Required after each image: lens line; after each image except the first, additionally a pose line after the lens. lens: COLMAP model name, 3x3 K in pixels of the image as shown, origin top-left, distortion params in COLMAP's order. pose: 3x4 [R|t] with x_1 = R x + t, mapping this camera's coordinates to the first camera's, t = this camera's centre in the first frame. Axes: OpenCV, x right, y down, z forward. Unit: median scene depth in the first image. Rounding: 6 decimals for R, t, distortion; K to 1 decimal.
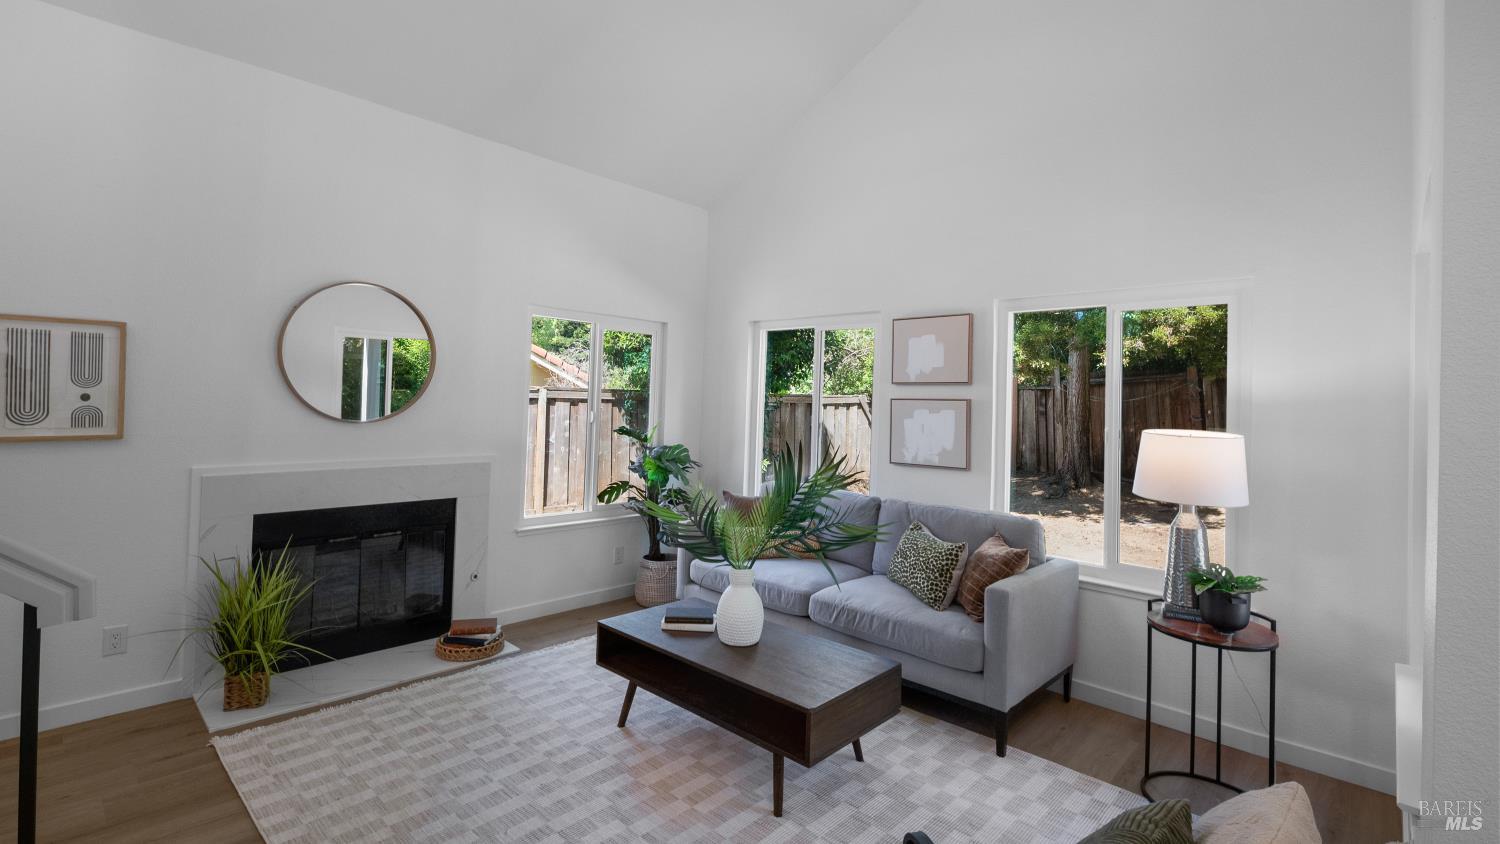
lens RADIAL K [[675.6, 0, 749.0], [0, 675.6, 388.6], [0, 0, 1]] dist [0.002409, -0.004342]
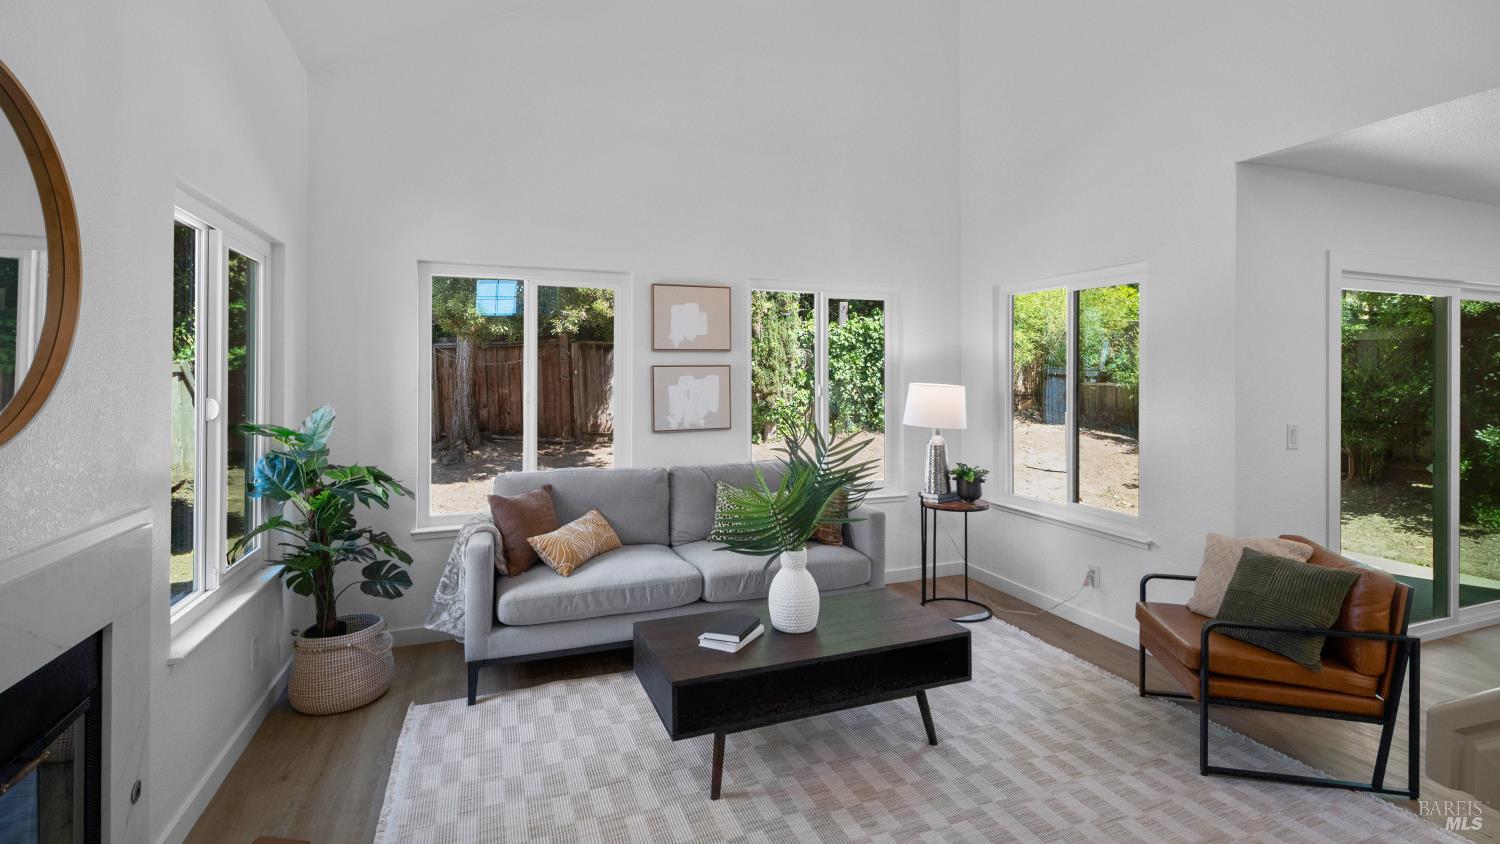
lens RADIAL K [[675.6, 0, 752.0], [0, 675.6, 374.8], [0, 0, 1]] dist [0.002409, -0.004342]
pose [[0.438319, -0.028291, 0.898374, -0.697541], [-0.003724, 0.999439, 0.033290, -0.005601], [-0.898812, -0.017937, 0.437967, 0.520986]]
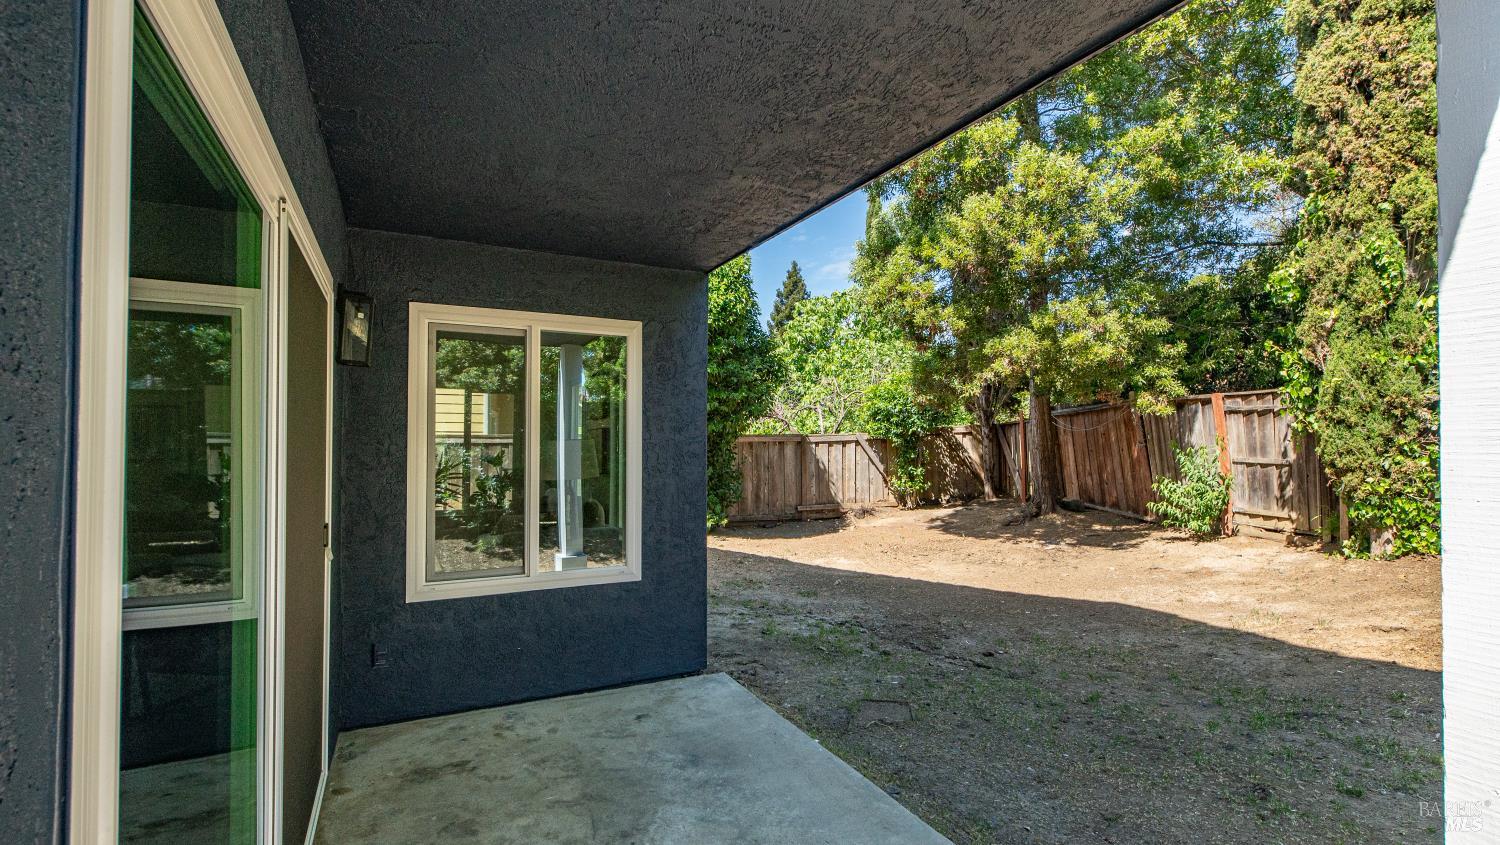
lens RADIAL K [[675.6, 0, 740.2], [0, 675.6, 431.9], [0, 0, 1]] dist [0.002409, -0.004342]
pose [[0.935864, -0.036630, -0.350453, 1.258065], [0.032925, 0.999321, -0.016529, 0.064113], [0.350821, 0.003930, 0.936434, -0.359451]]
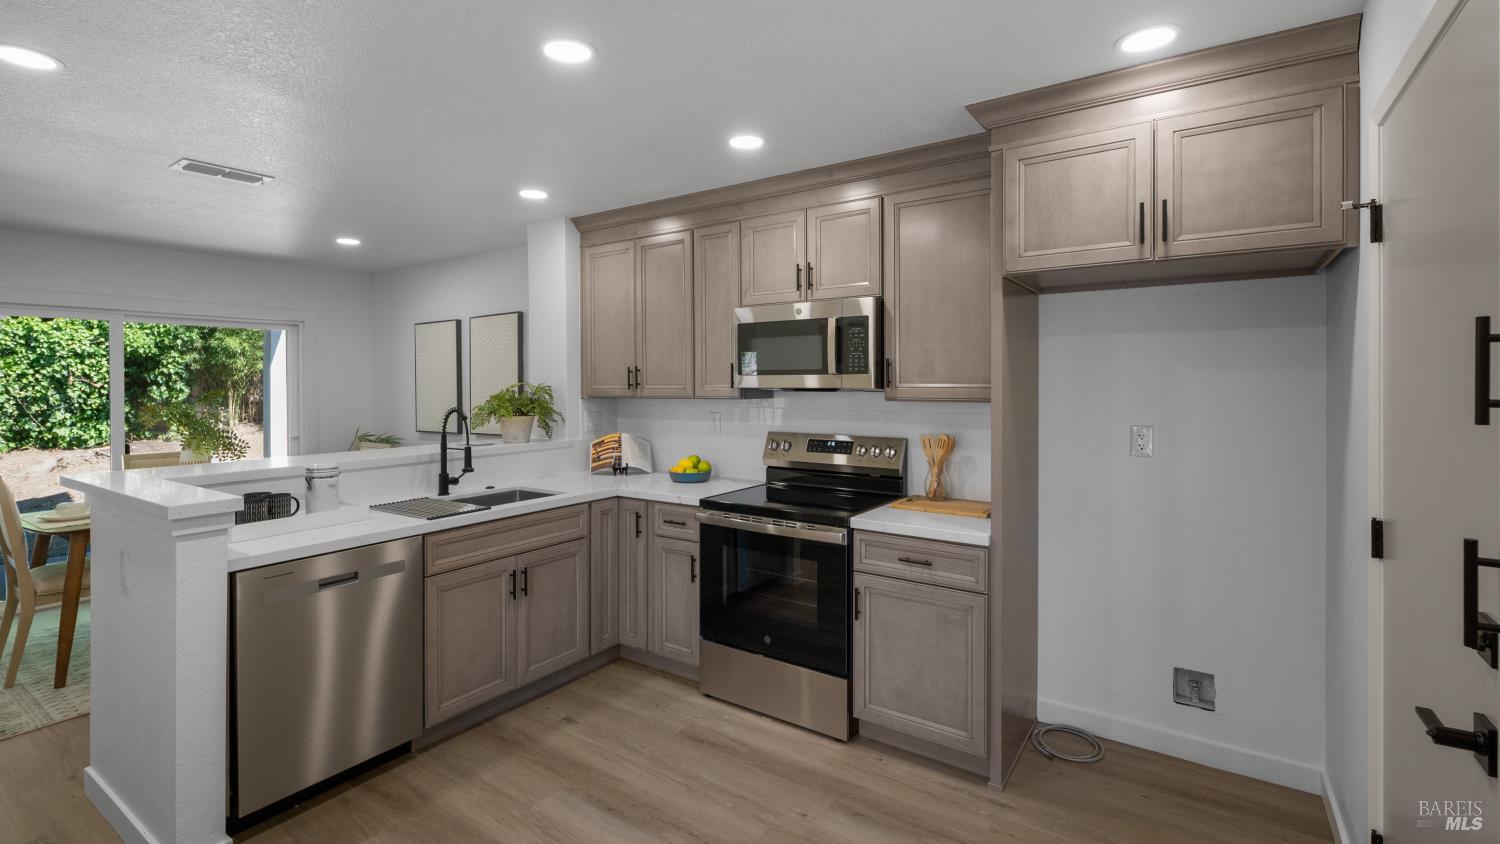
lens RADIAL K [[675.6, 0, 753.8], [0, 675.6, 387.7], [0, 0, 1]] dist [0.002409, -0.004342]
pose [[-0.156830, -0.039896, 0.986819, -0.766049], [-0.018362, 0.999129, 0.037475, -0.041982], [-0.987455, -0.012243, -0.157426, -1.056040]]
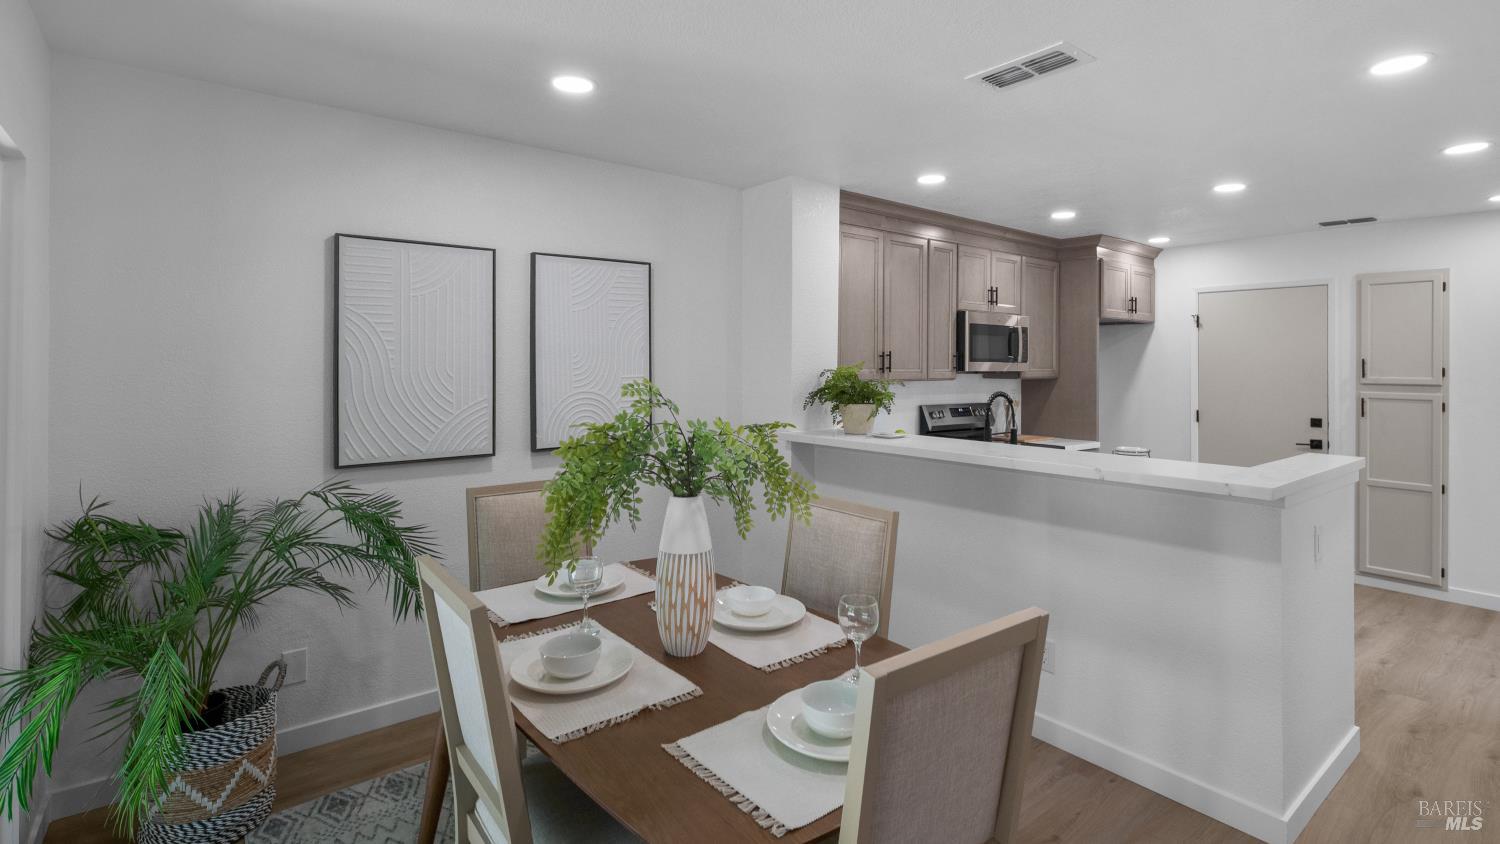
lens RADIAL K [[697.7, 0, 749.5], [0, 697.7, 354.5], [0, 0, 1]] dist [0.003881, 0.000329]
pose [[-0.988390, -0.031929, 0.148547, 0.393666], [-0.037162, 0.998778, -0.032586, 0.021877], [-0.147325, -0.037728, -0.988368, 0.175019]]
